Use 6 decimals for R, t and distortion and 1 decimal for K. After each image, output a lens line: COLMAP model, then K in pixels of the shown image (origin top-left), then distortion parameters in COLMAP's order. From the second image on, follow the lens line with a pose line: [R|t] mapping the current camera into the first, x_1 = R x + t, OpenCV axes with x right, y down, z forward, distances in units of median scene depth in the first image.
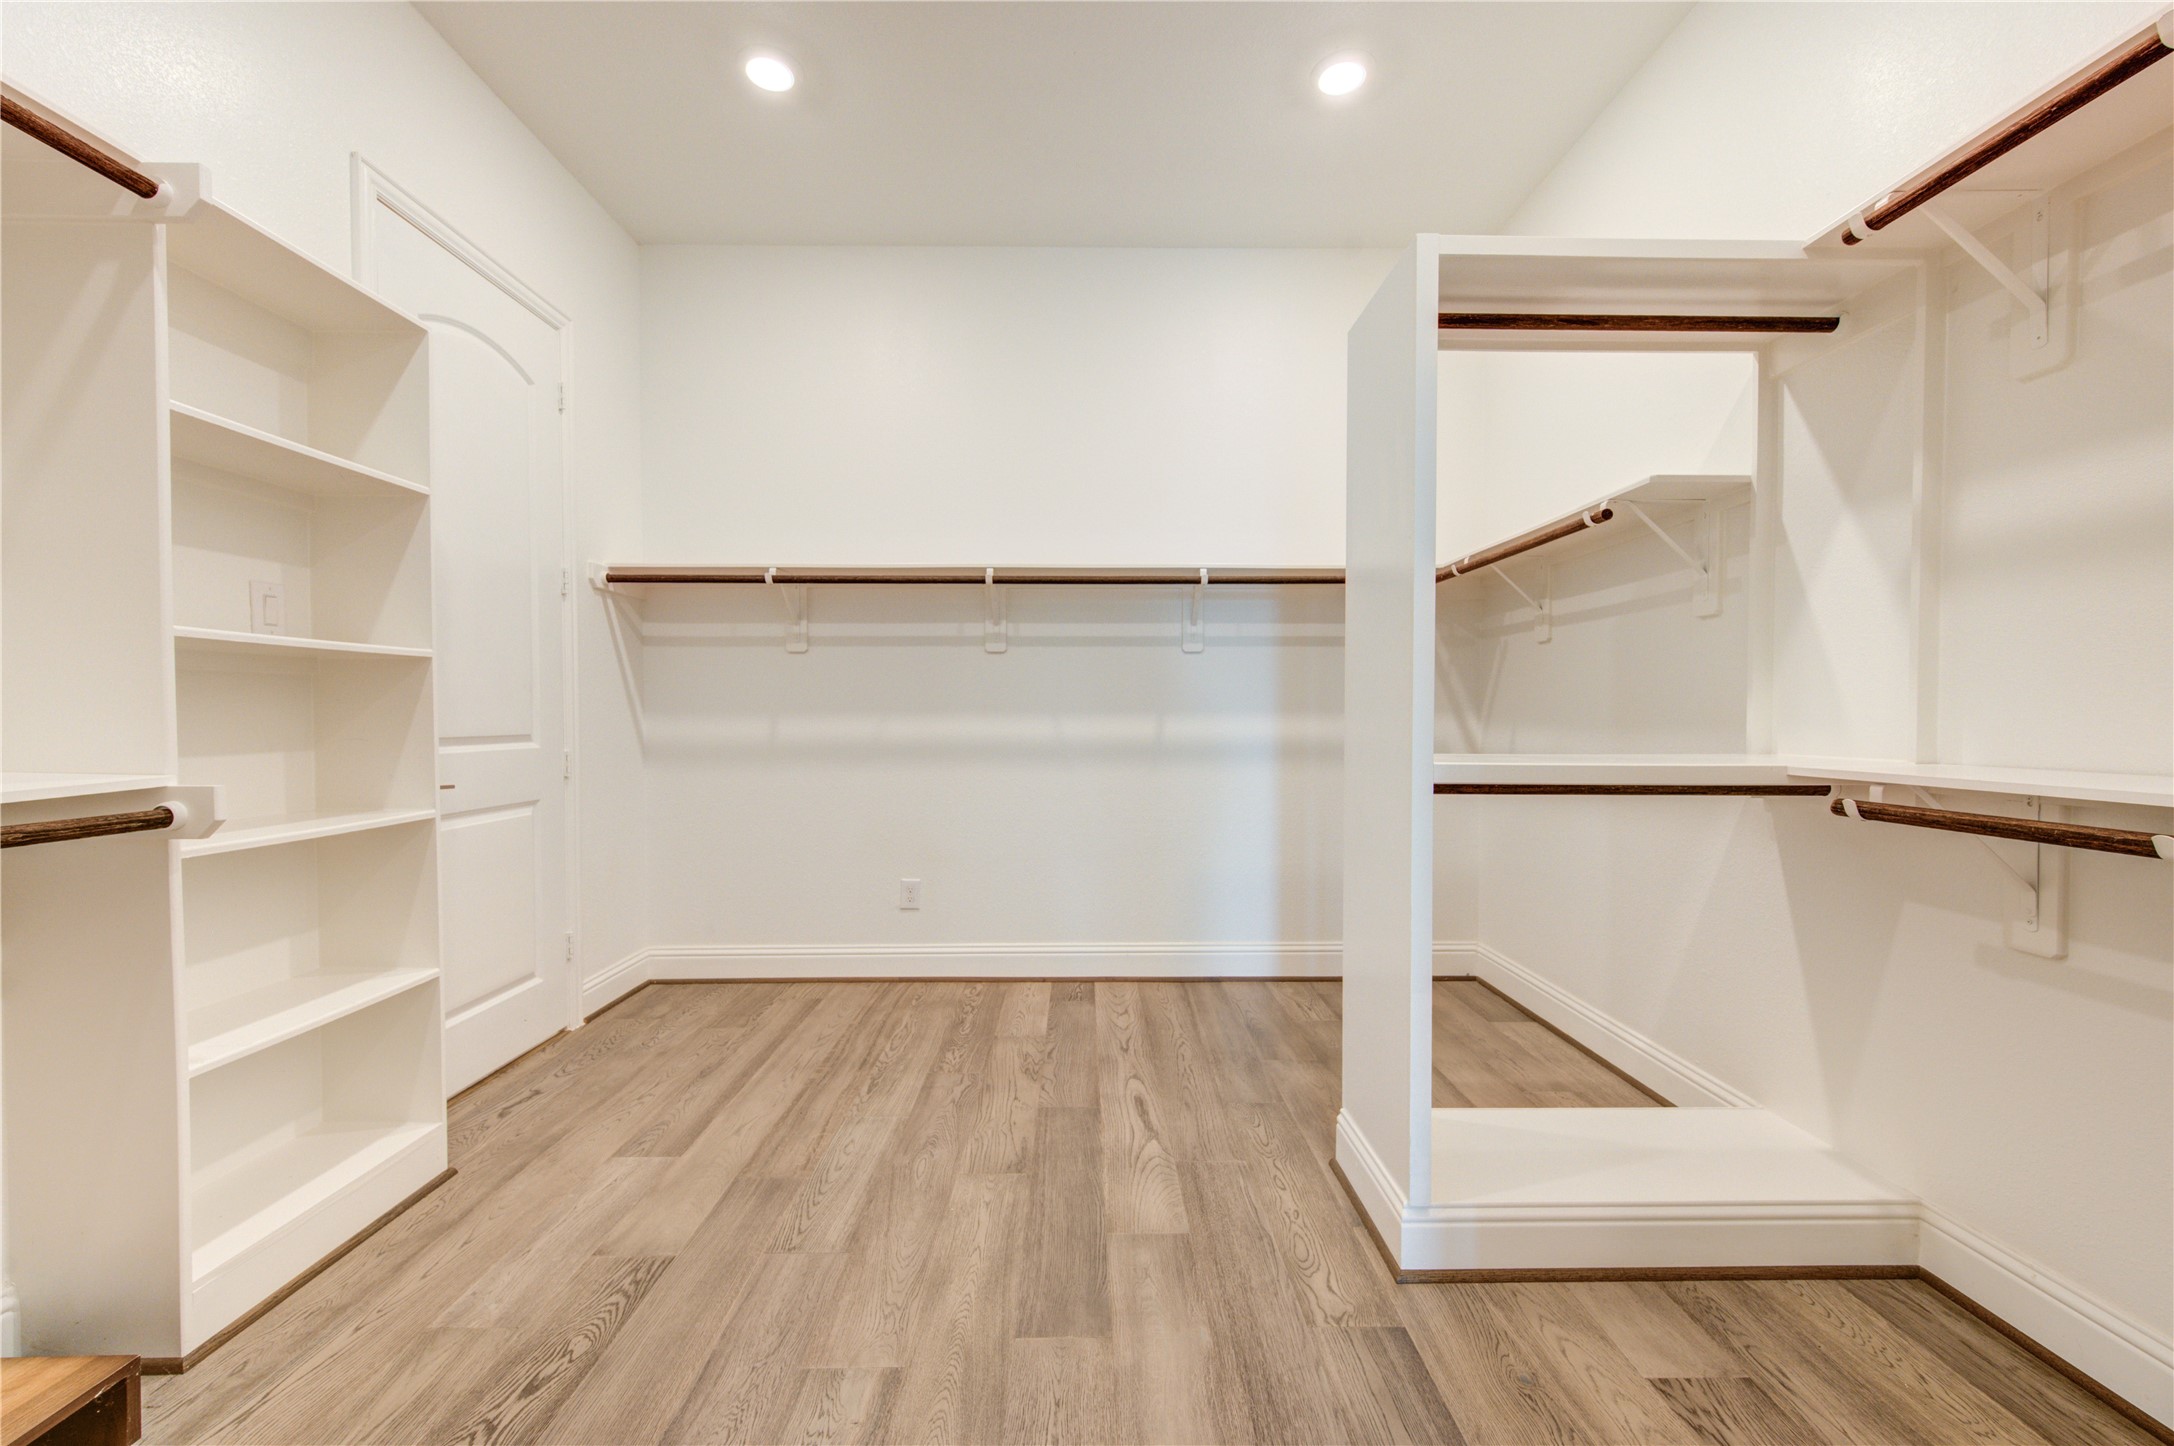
lens RADIAL K [[829.9, 0, 1094.1], [0, 829.9, 731.8], [0, 0, 1]] dist [-0.000646, -0.000689]
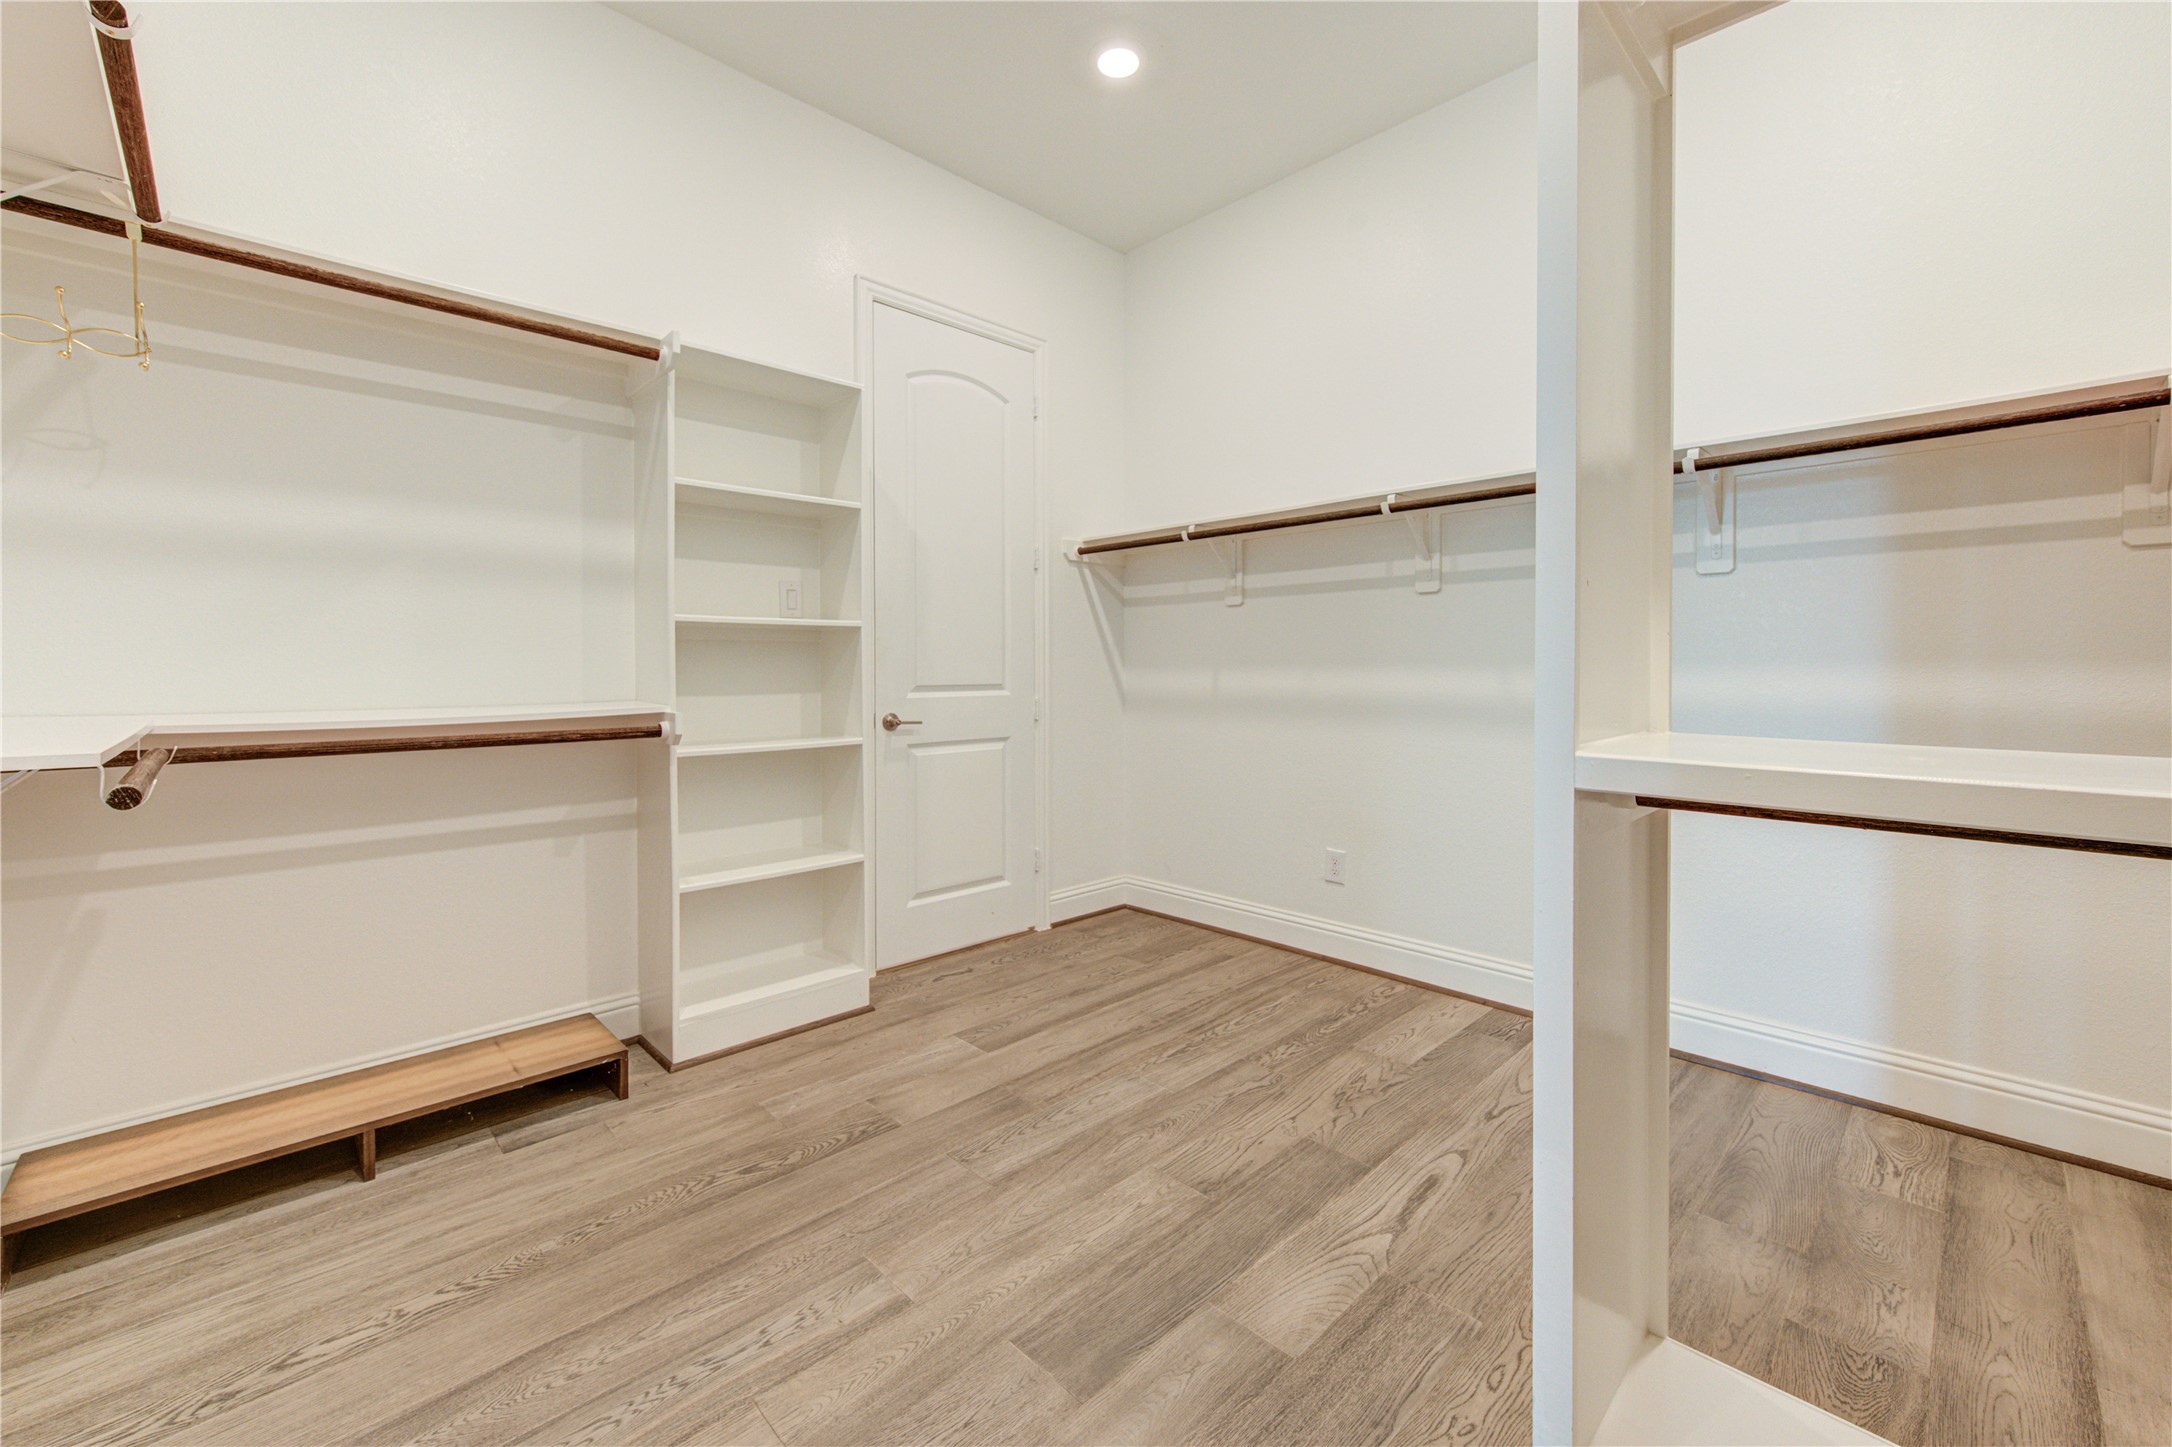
lens RADIAL K [[858.6, 0, 1099.9], [0, 858.6, 676.6], [0, 0, 1]] dist [0.003192, -0.001217]
pose [[0.698998, 0.006052, -0.715098, 0.378388], [-0.012905, 0.999908, -0.004152, -0.005247], [0.715007, 0.012130, 0.699012, 0.224635]]
